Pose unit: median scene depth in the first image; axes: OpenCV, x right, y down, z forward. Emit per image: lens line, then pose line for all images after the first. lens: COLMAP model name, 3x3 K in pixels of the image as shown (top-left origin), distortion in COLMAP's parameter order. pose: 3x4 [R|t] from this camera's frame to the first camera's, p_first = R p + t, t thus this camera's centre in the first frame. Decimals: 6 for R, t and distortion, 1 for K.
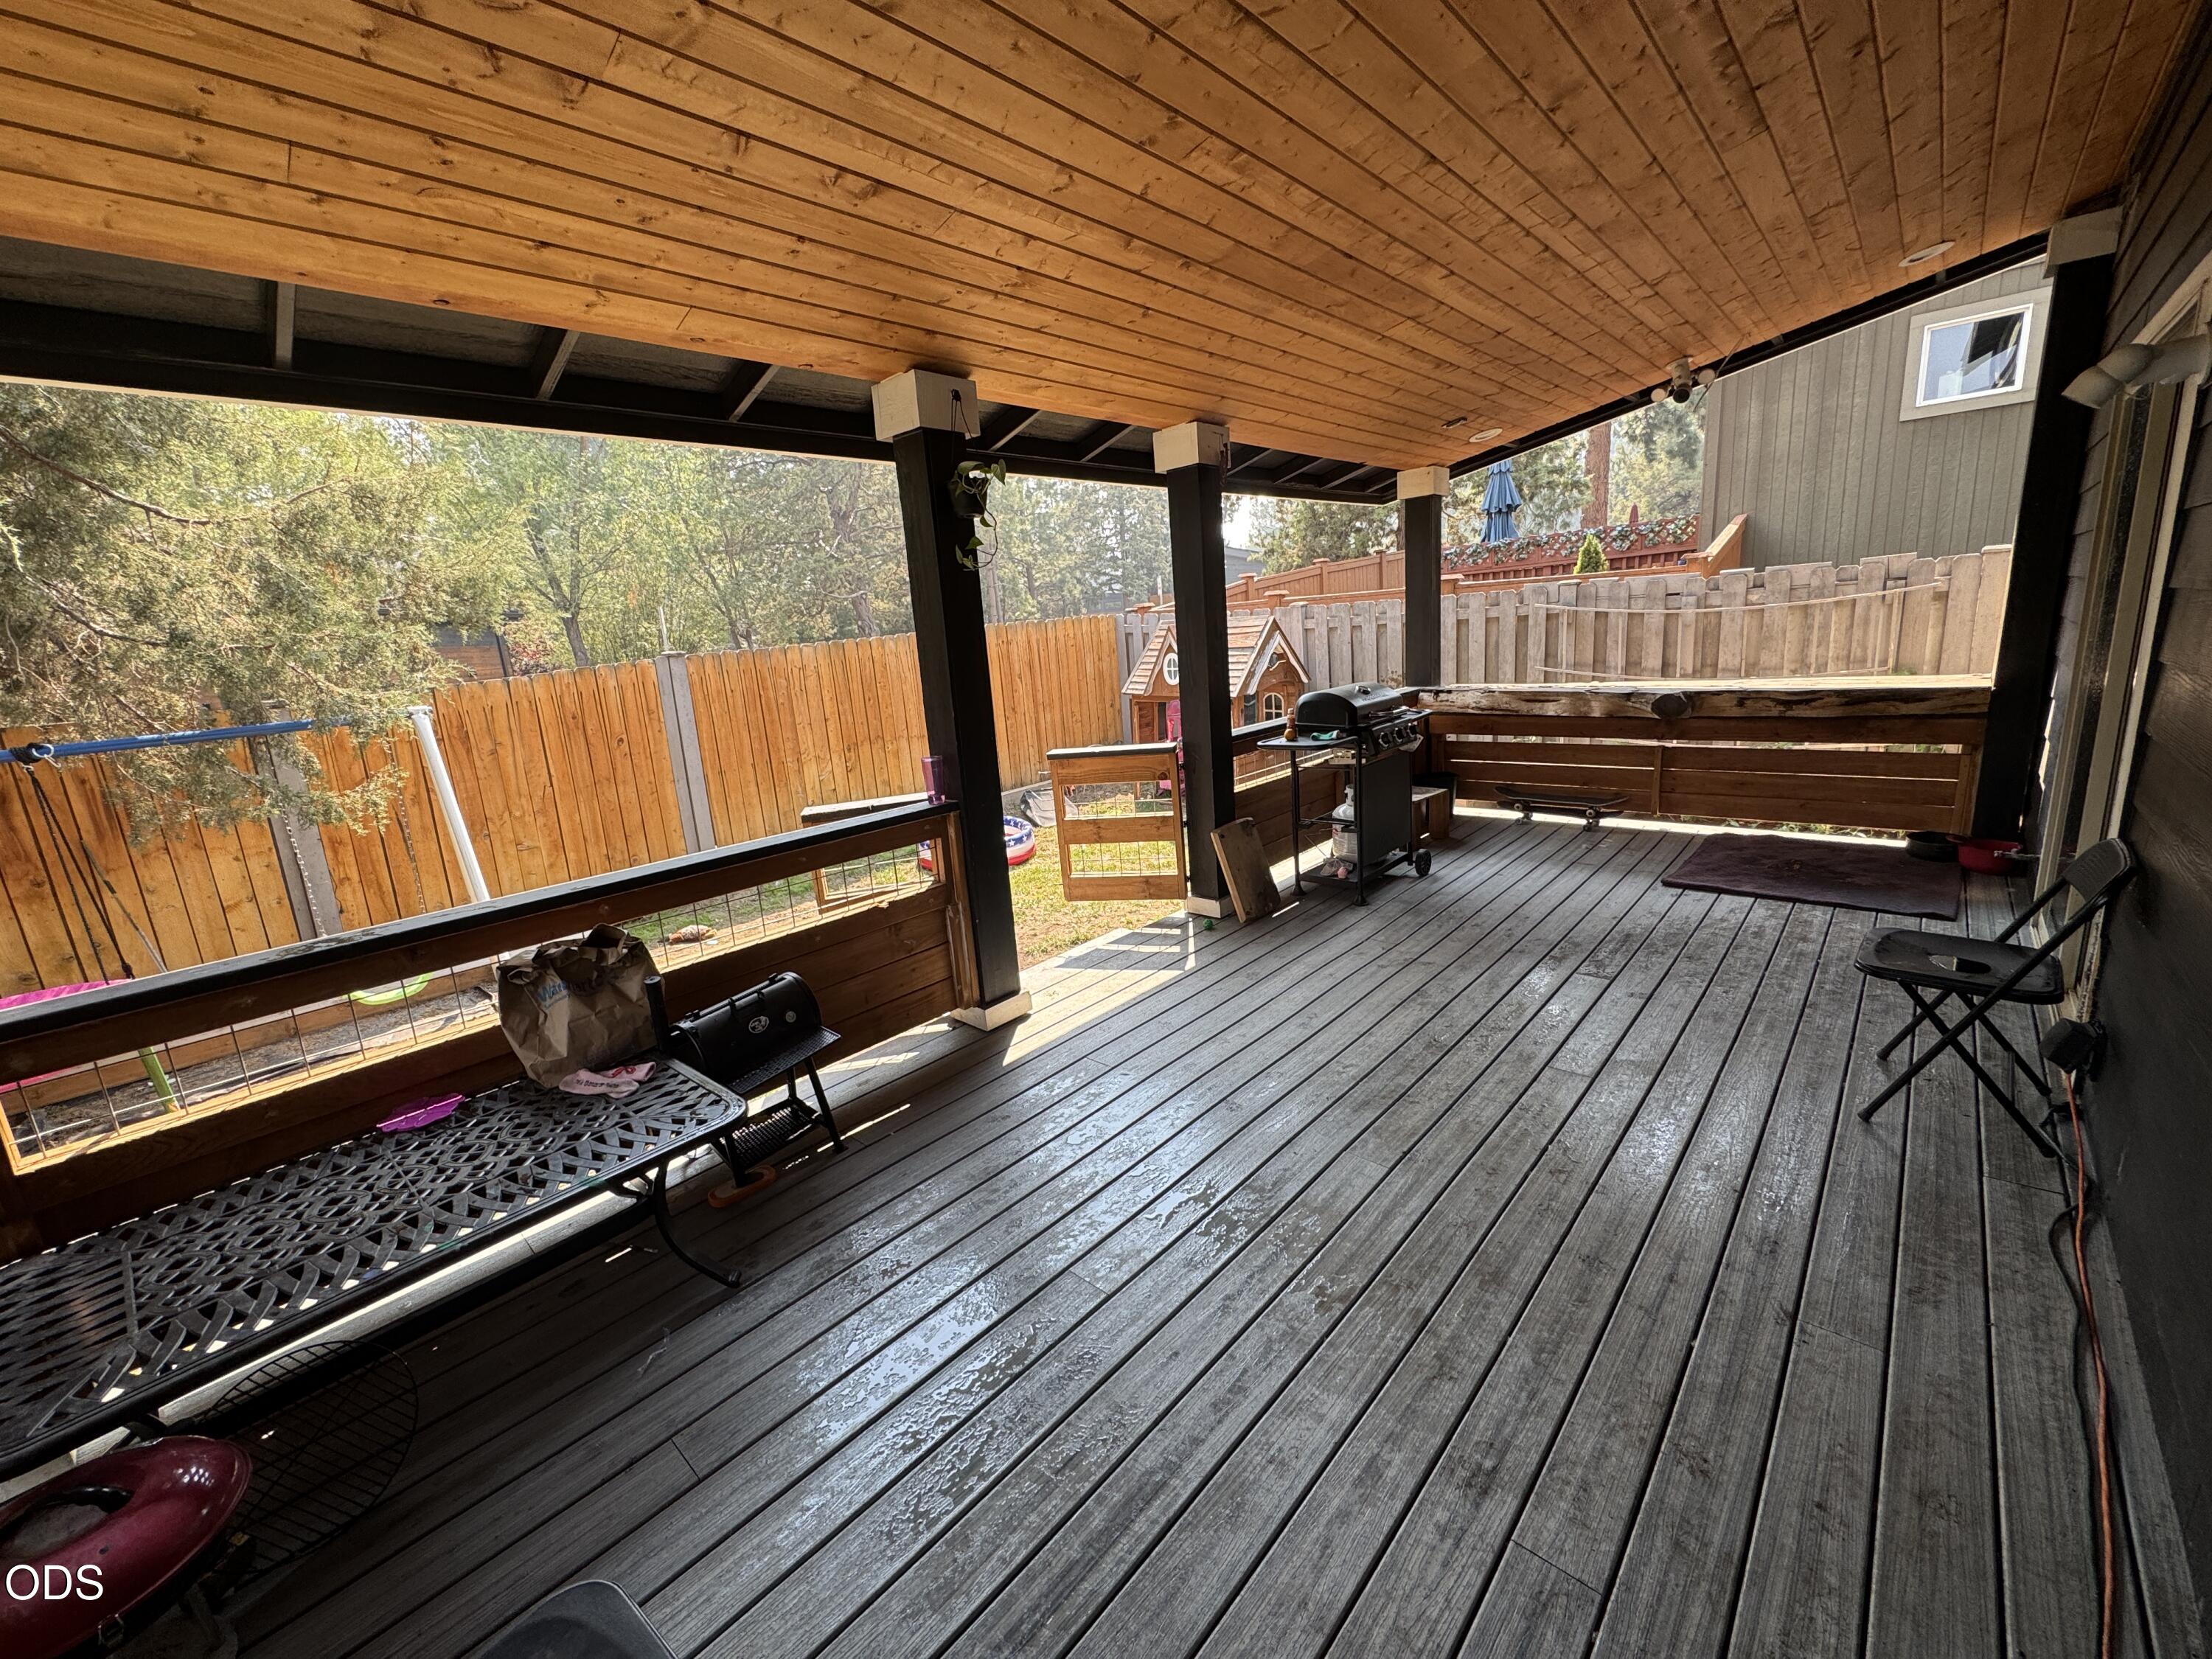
lens RADIAL K [[883.5, 0, 1101.5], [0, 883.5, 824.1], [0, 0, 1]] dist [-0.001060, -0.000535]
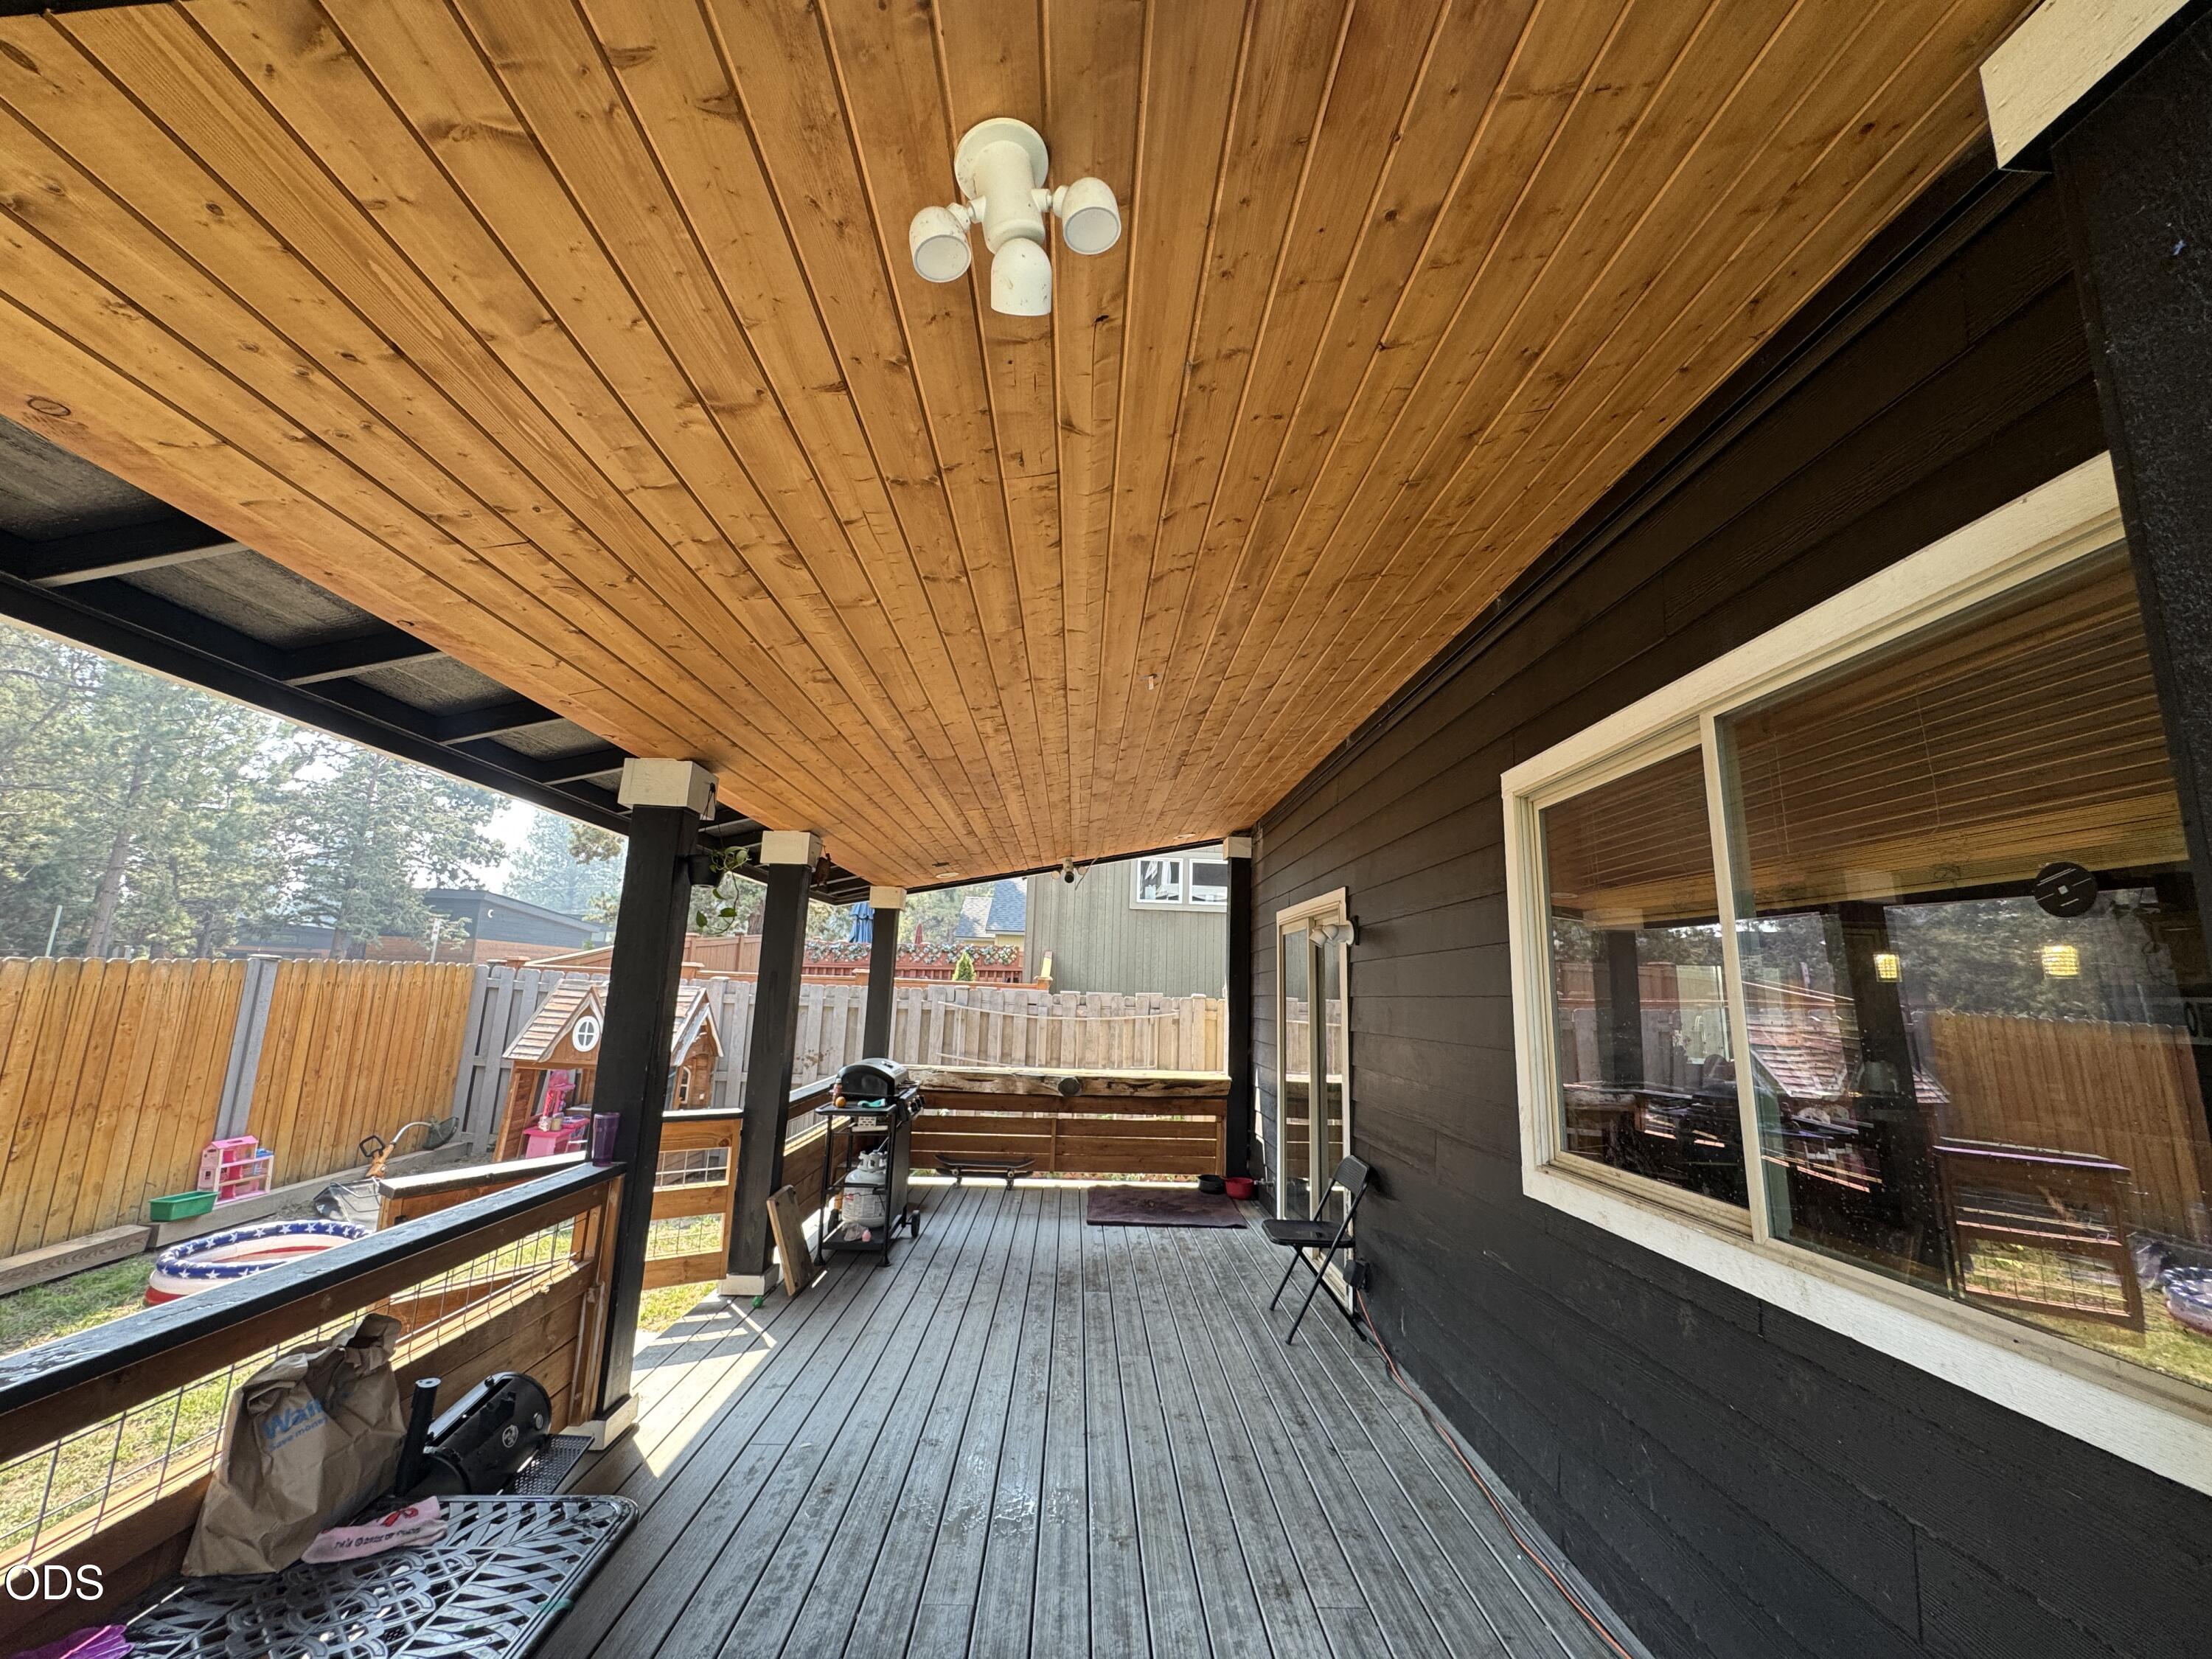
lens RADIAL K [[883.5, 0, 1108.6], [0, 883.5, 827.0], [0, 0, 1]] dist [-0.001060, -0.000535]
pose [[0.707950, 0.226159, 0.669073, -0.362776], [0.068844, 0.920734, -0.384069, 0.029930], [-0.702899, 0.317963, 0.636264, -0.060545]]
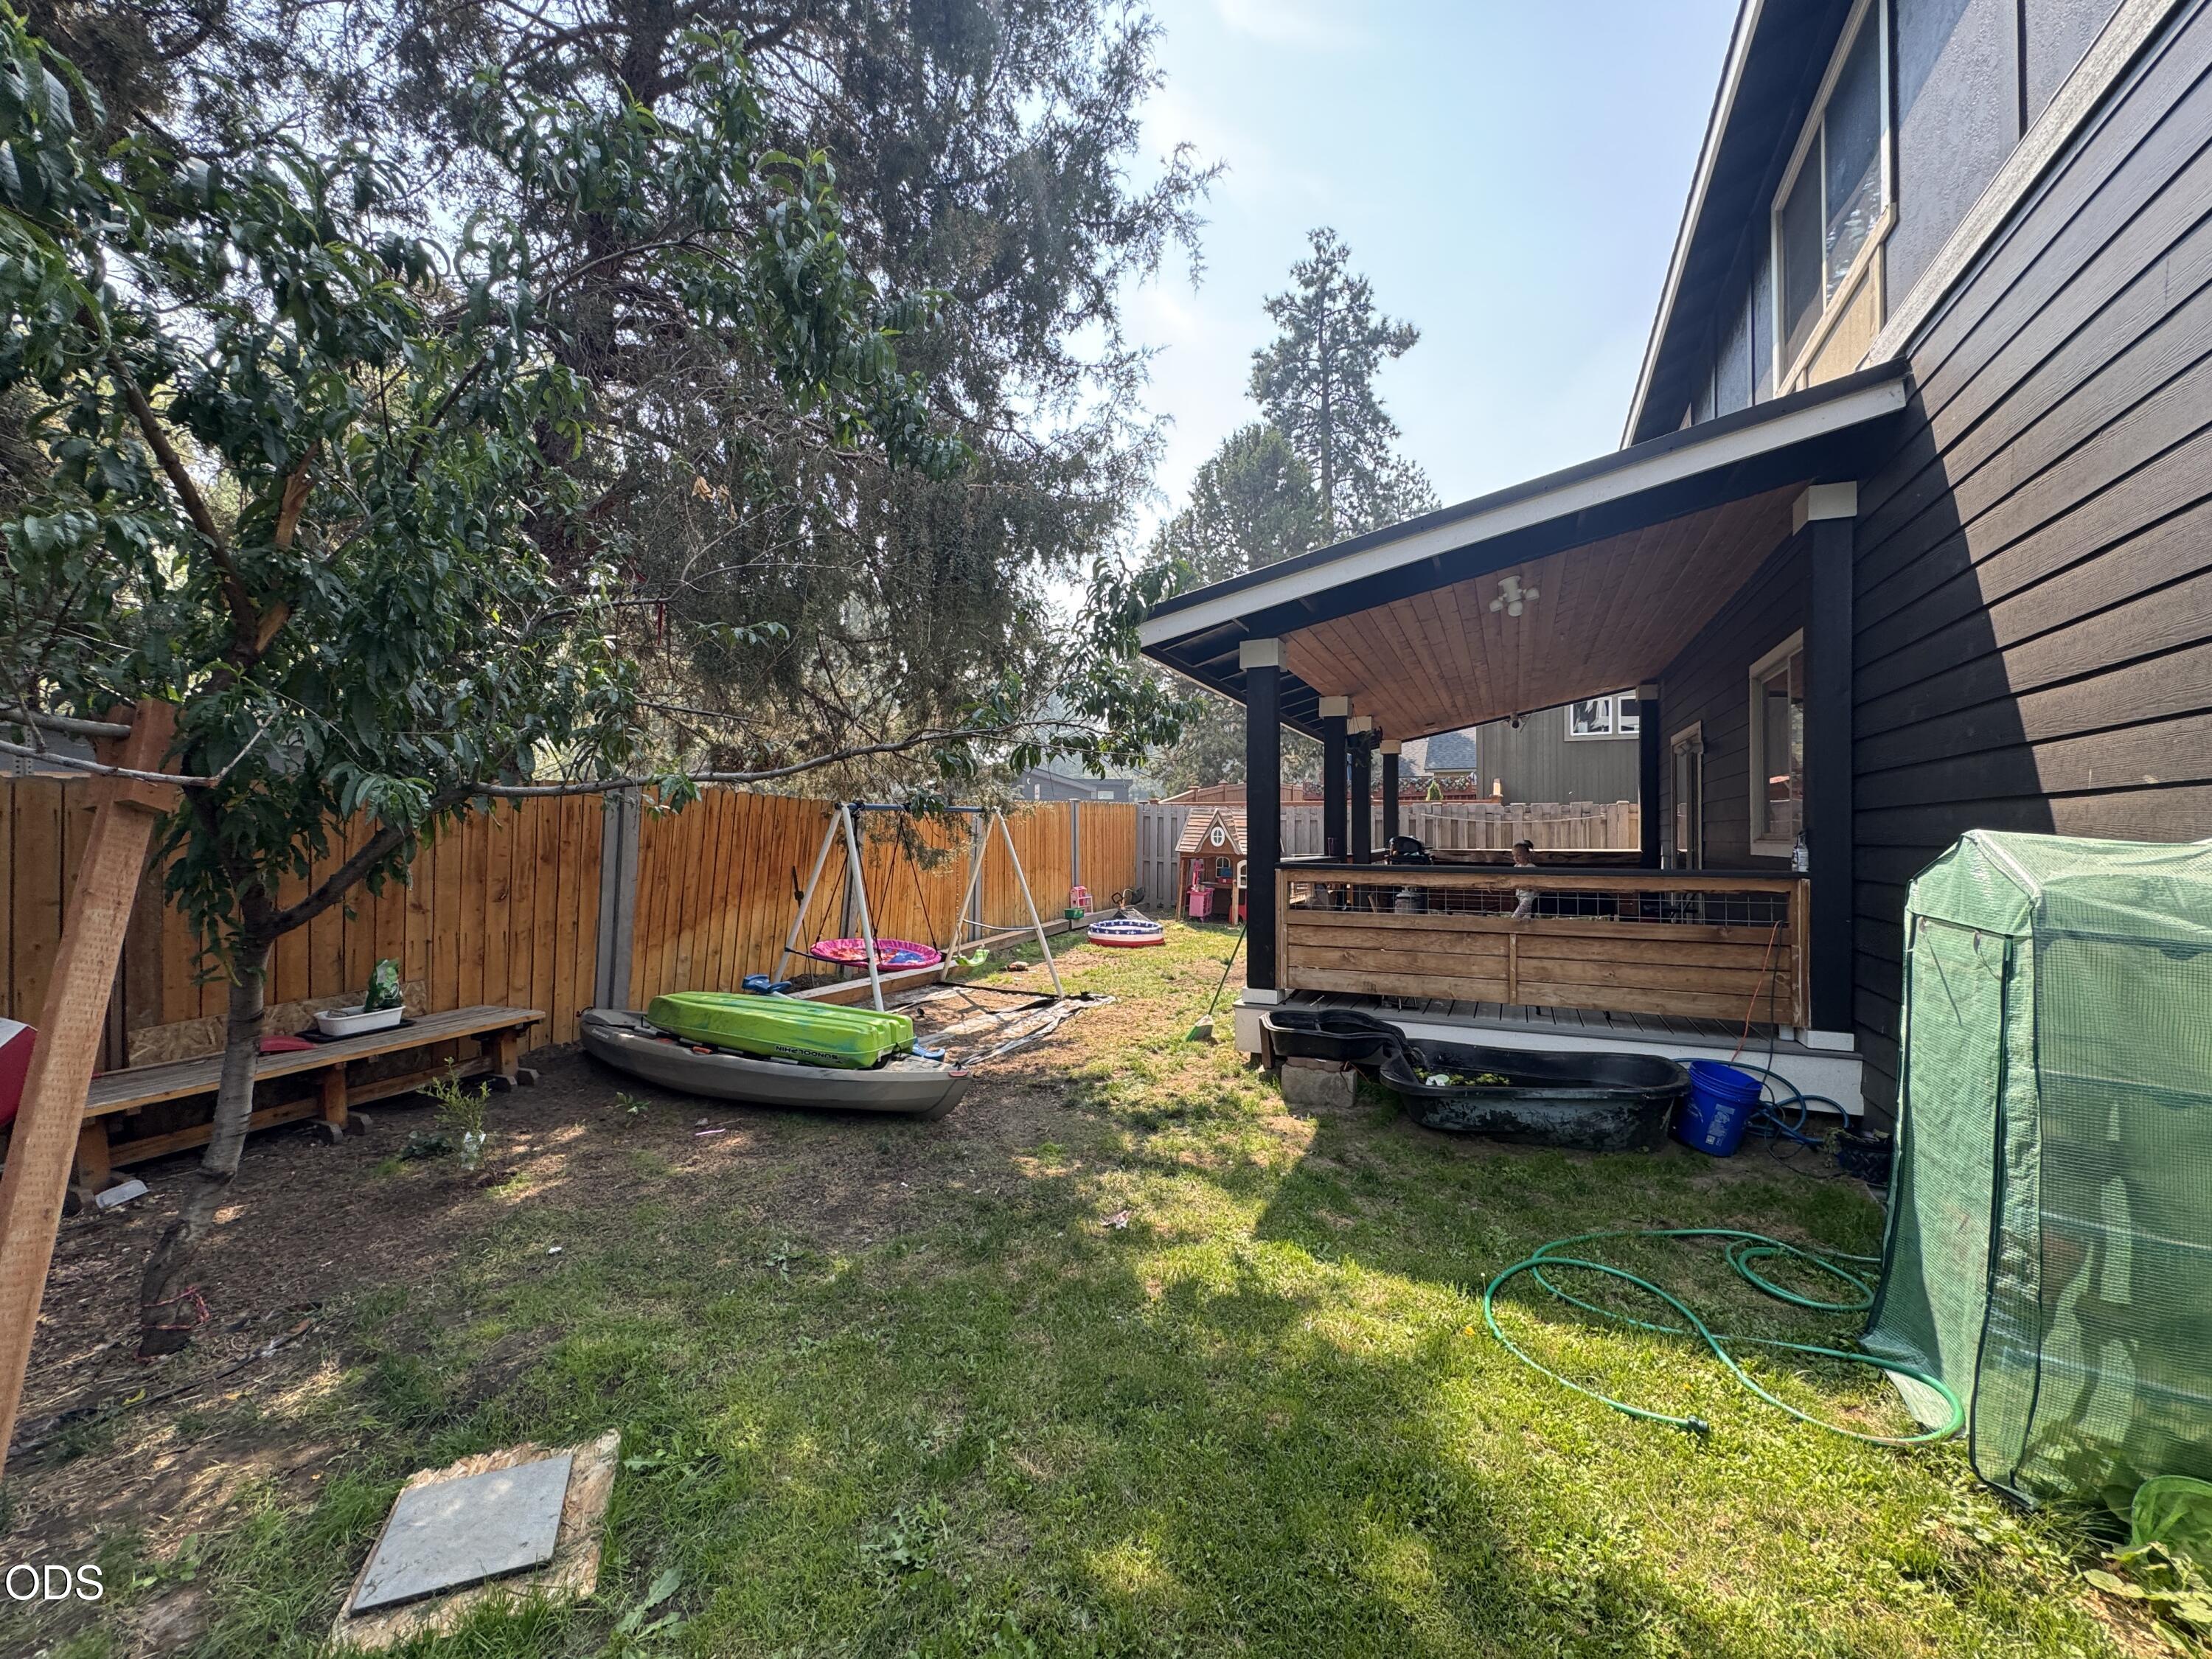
lens RADIAL K [[883.5, 0, 1110.3], [0, 883.5, 823.6], [0, 0, 1]] dist [-0.001060, -0.000535]
pose [[0.948390, 0.079551, 0.306967, -1.105256], [-0.003545, 0.970621, -0.240586, 0.348547], [-0.317087, 0.227081, 0.920809, -0.786542]]
